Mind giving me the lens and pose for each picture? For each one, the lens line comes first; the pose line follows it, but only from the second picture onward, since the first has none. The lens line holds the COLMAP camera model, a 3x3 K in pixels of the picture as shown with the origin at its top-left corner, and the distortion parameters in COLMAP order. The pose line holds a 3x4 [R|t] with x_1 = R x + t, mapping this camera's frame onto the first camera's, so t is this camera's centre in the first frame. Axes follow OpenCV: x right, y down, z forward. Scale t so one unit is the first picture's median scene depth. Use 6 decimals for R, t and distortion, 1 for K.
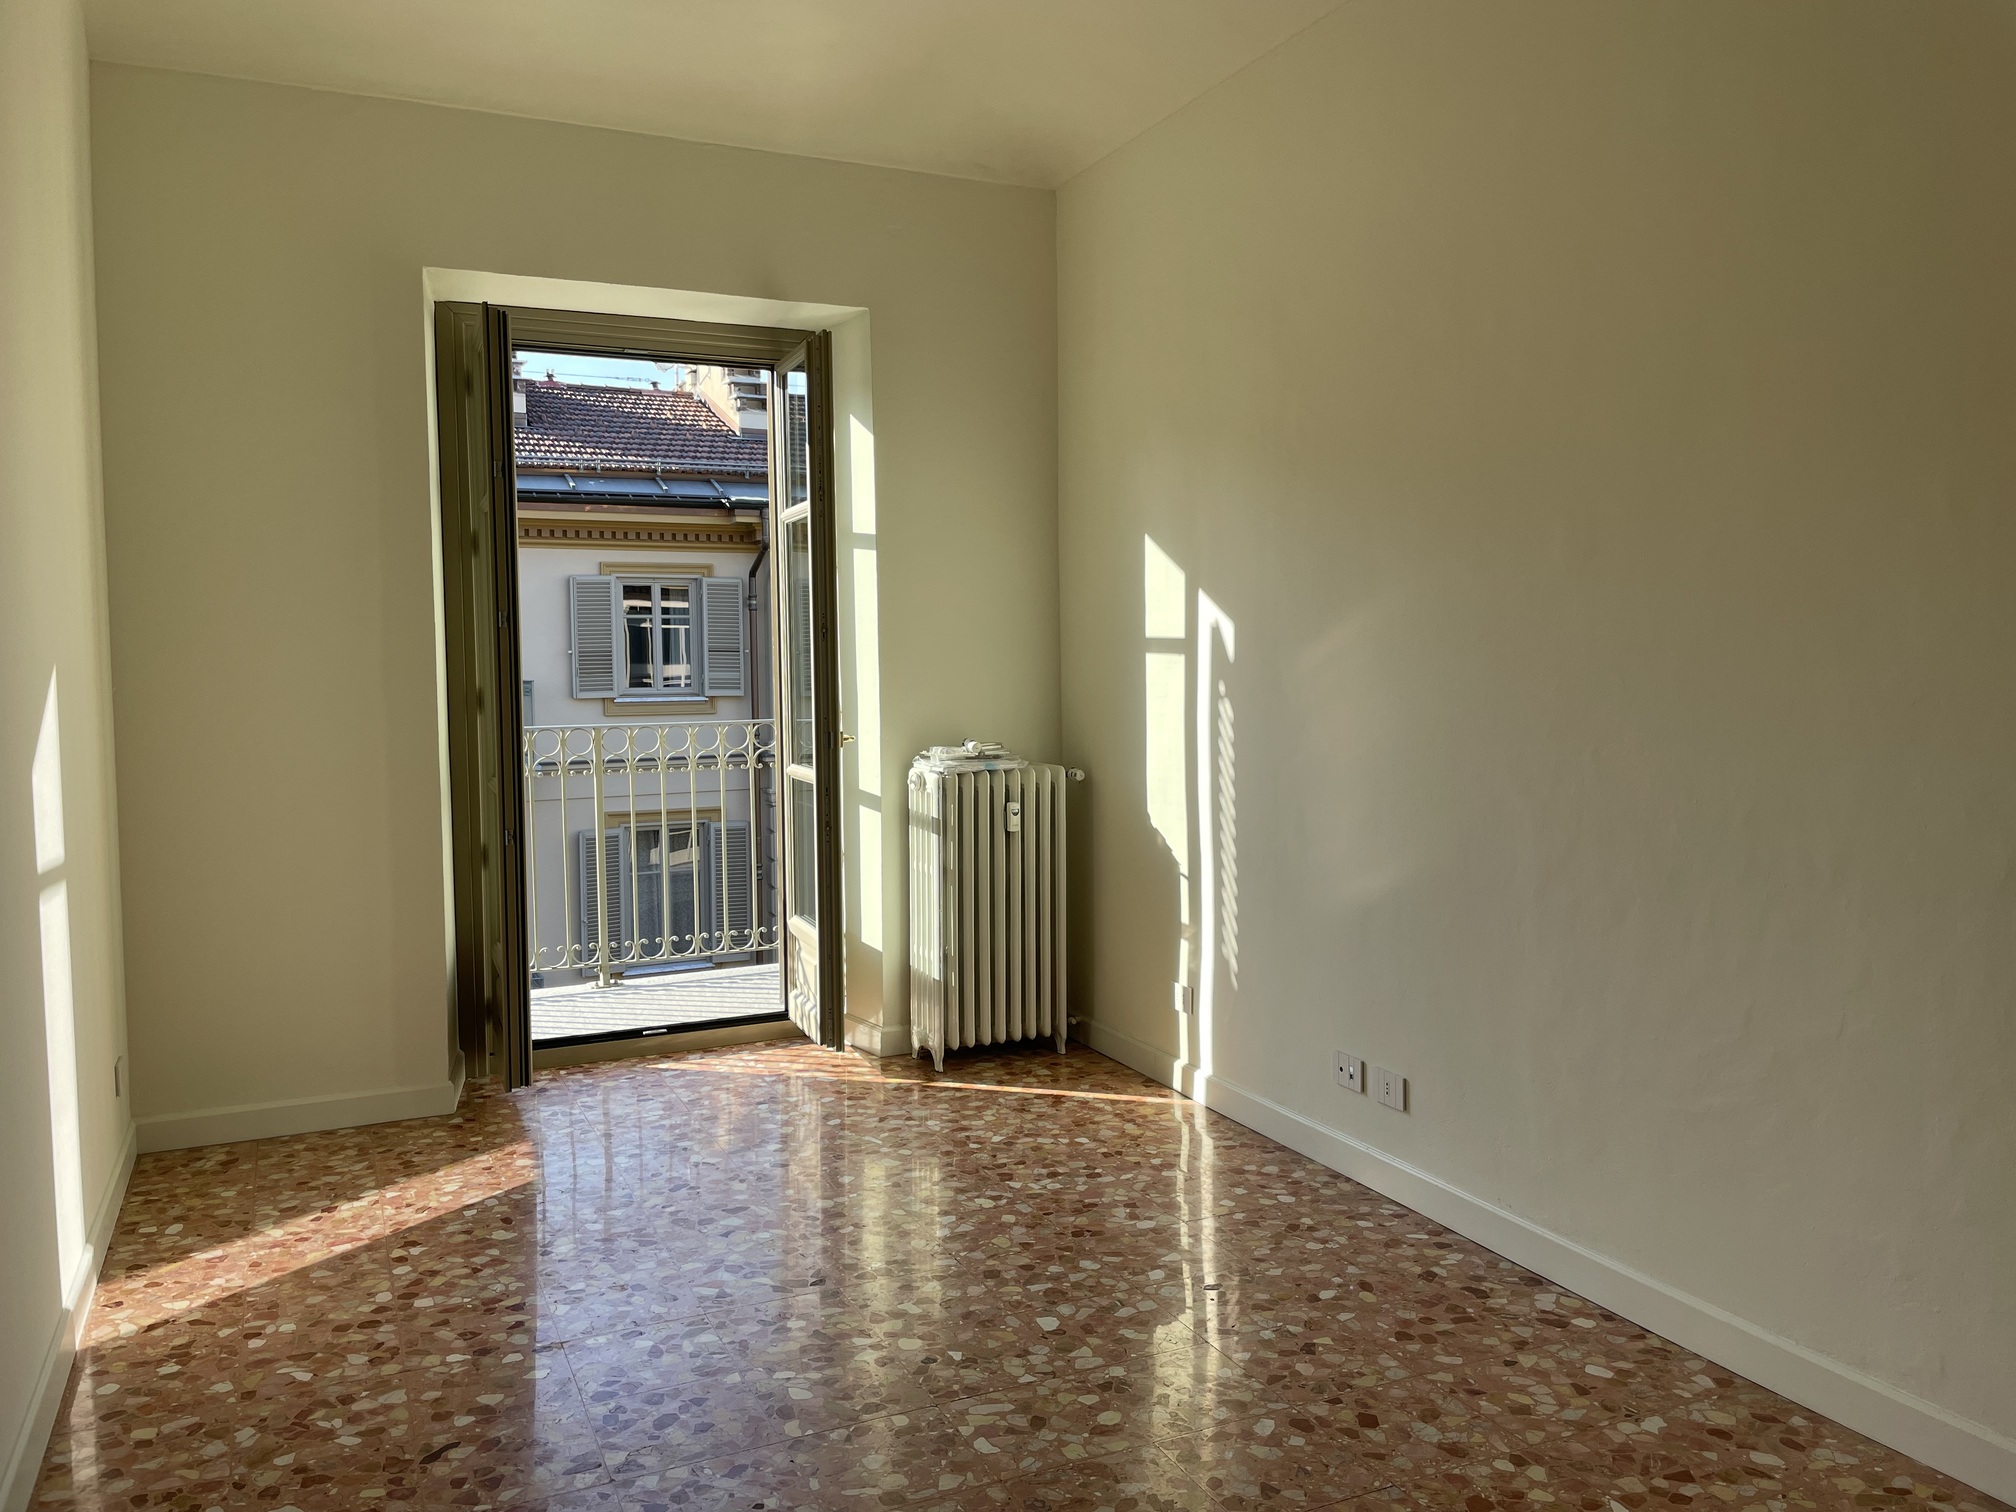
lens RADIAL K [[1473.5, 0, 1008.0], [0, 1473.5, 756.0], [0, 0, 1]] dist [0.004388, -0.007409]
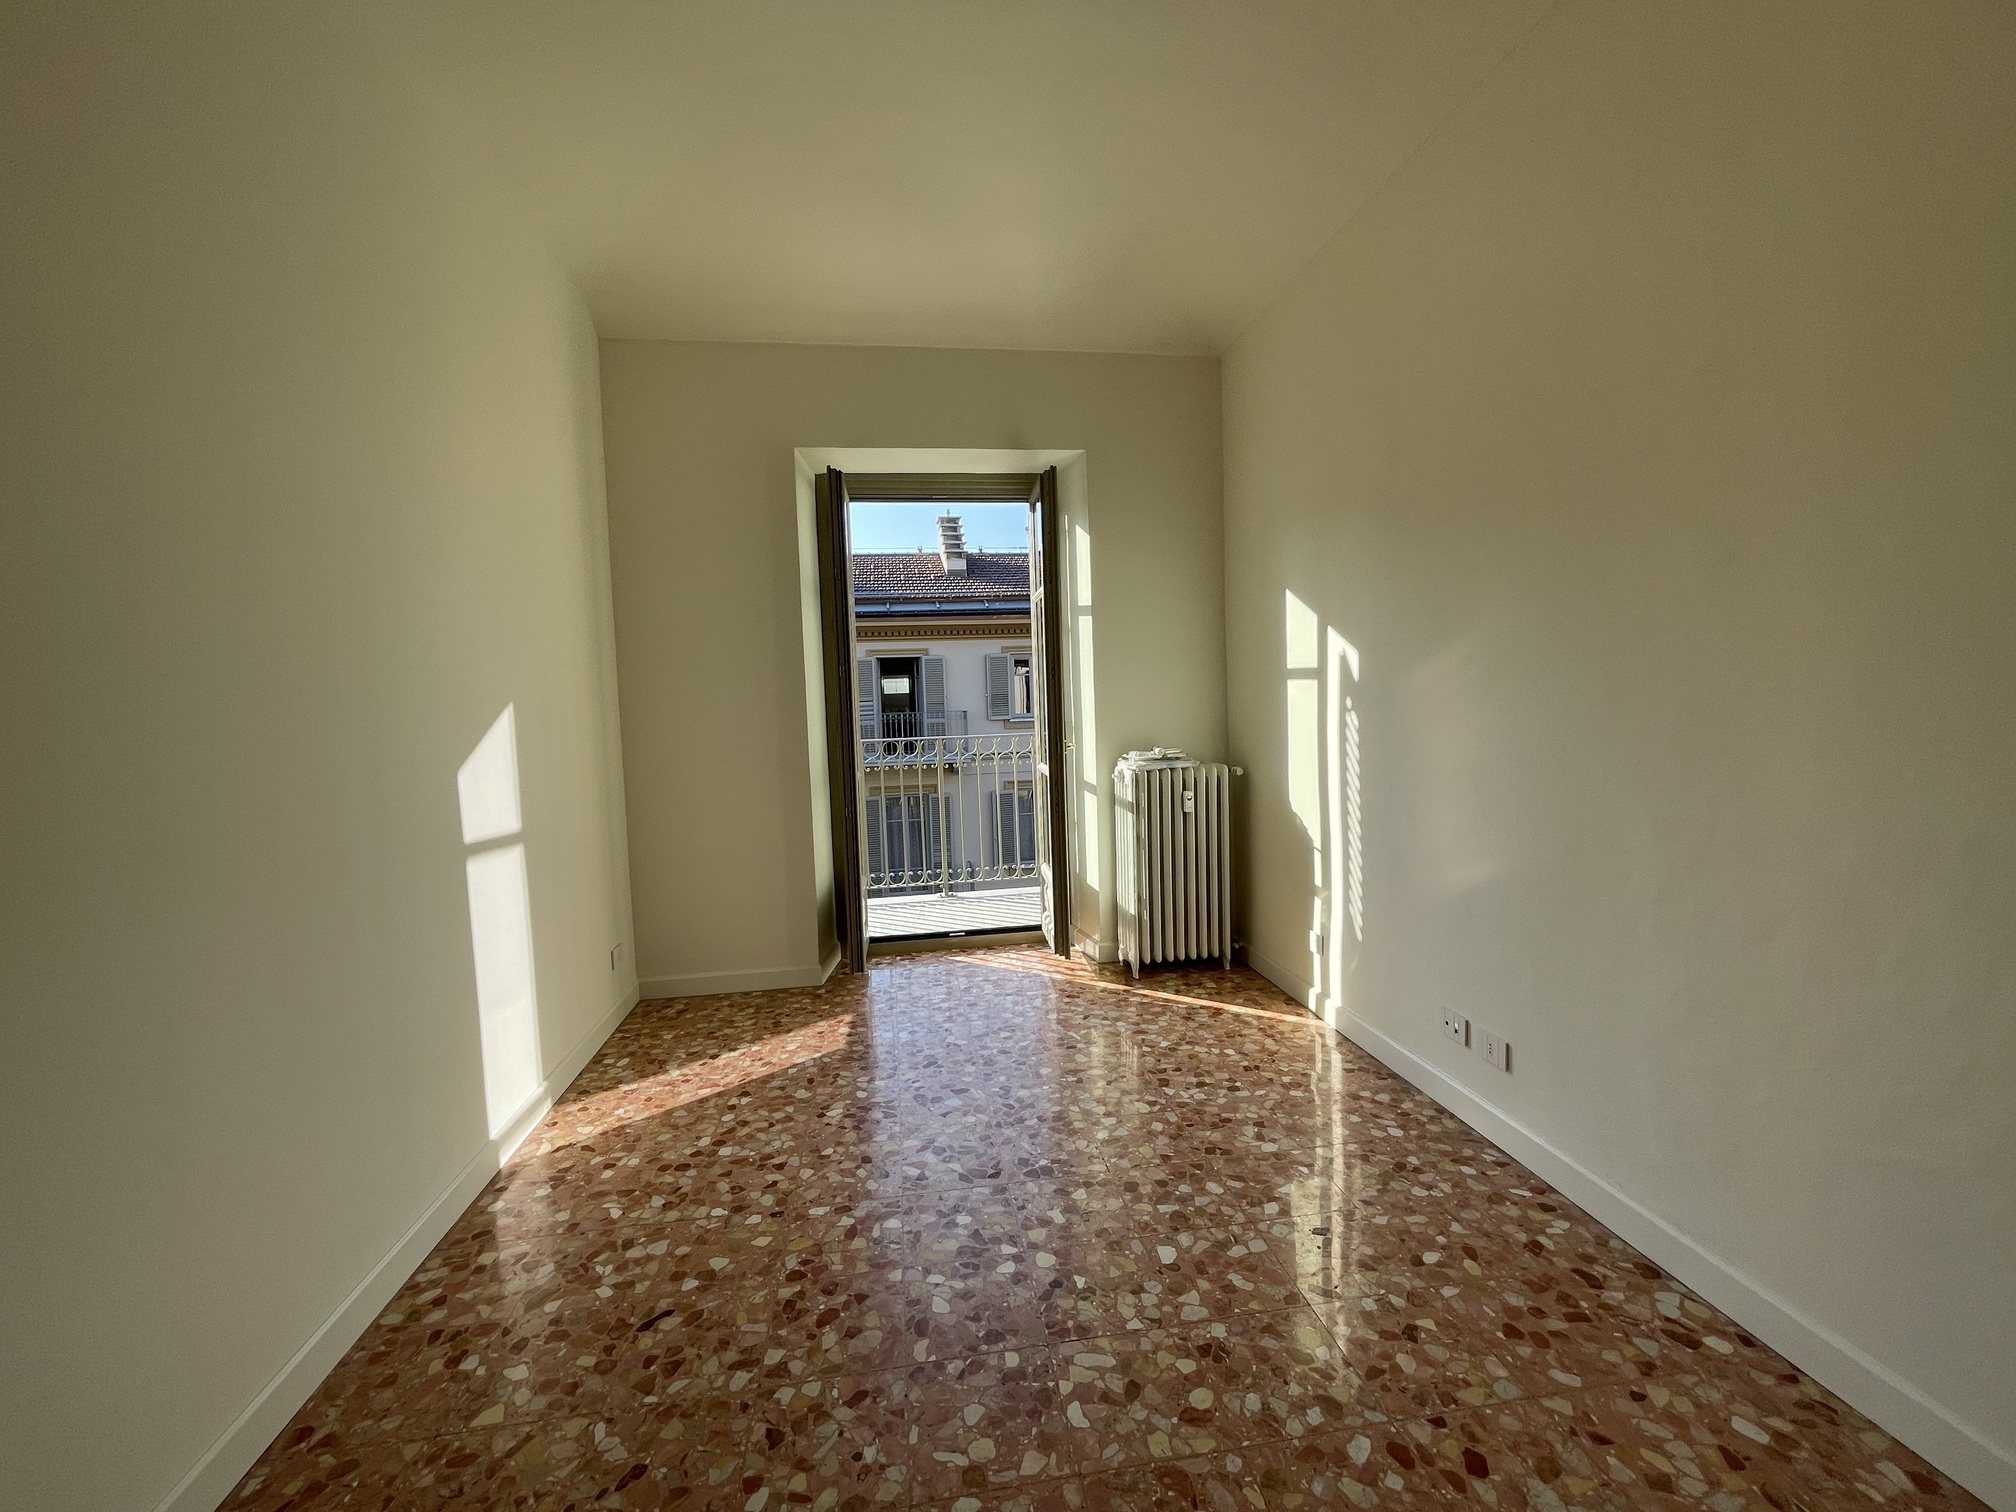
lens RADIAL K [[821.1, 0, 1013.9], [0, 821.1, 777.8], [0, 0, 1]] dist [-0.001193, 0.000743]
pose [[0.965502, 0.007042, -0.260300, 0.061005], [0.001543, 0.999462, 0.032761, -0.008932], [0.260391, -0.032032, 0.964972, 0.285199]]
